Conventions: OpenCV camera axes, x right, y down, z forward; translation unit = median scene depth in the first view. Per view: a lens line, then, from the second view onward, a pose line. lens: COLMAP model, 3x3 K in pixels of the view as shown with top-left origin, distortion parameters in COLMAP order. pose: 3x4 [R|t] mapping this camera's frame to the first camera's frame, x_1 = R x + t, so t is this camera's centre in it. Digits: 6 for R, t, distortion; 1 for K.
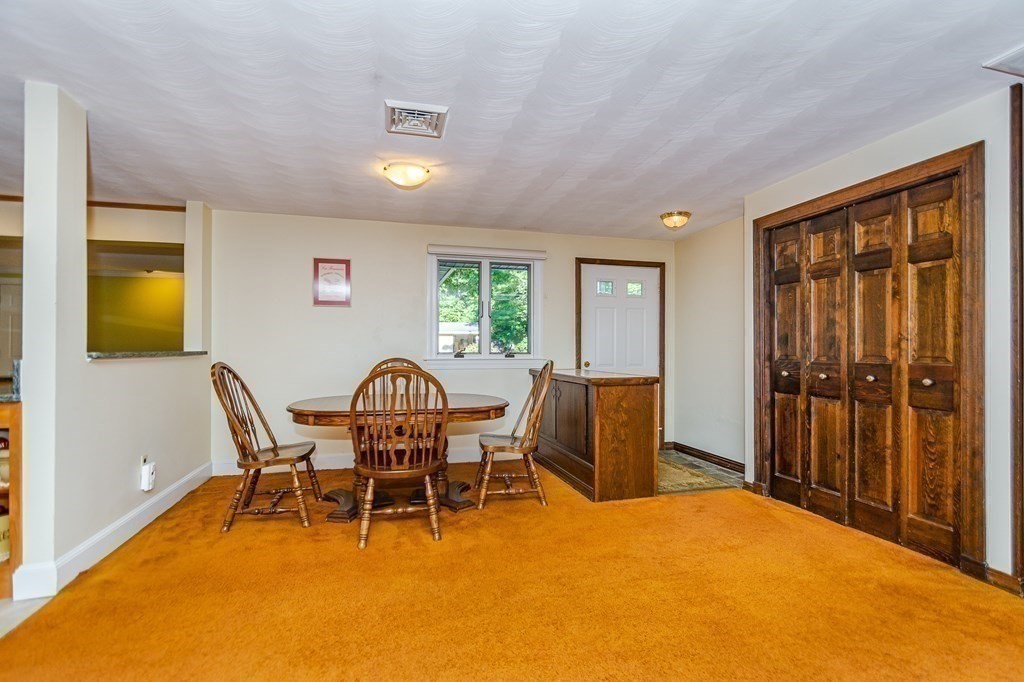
lens RADIAL K [[477.3, 0, 512.2], [0, 477.3, 345.3], [0, 0, 1]] dist [0.001598, 0.000159]
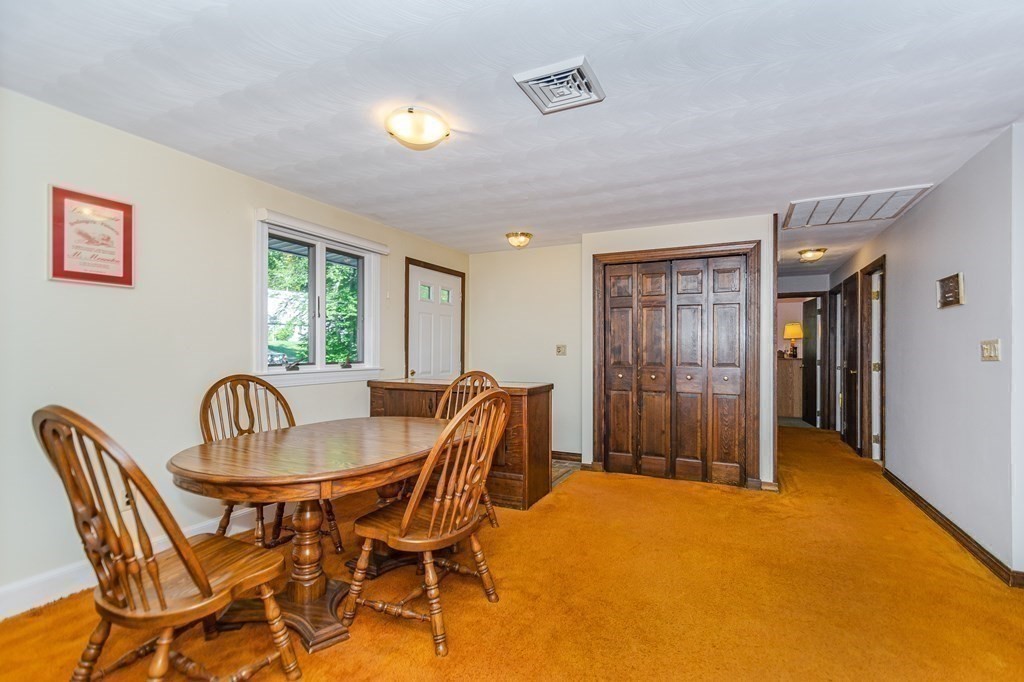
lens RADIAL K [[467.6, 0, 523.7], [0, 467.6, 346.2], [0, 0, 1]] dist [-0.000475, -0.000125]
pose [[0.647576, 0.006321, 0.761974, -0.550078], [-0.007122, 0.999972, -0.002242, -0.016698], [-0.761967, -0.003975, 0.647603, 0.338908]]
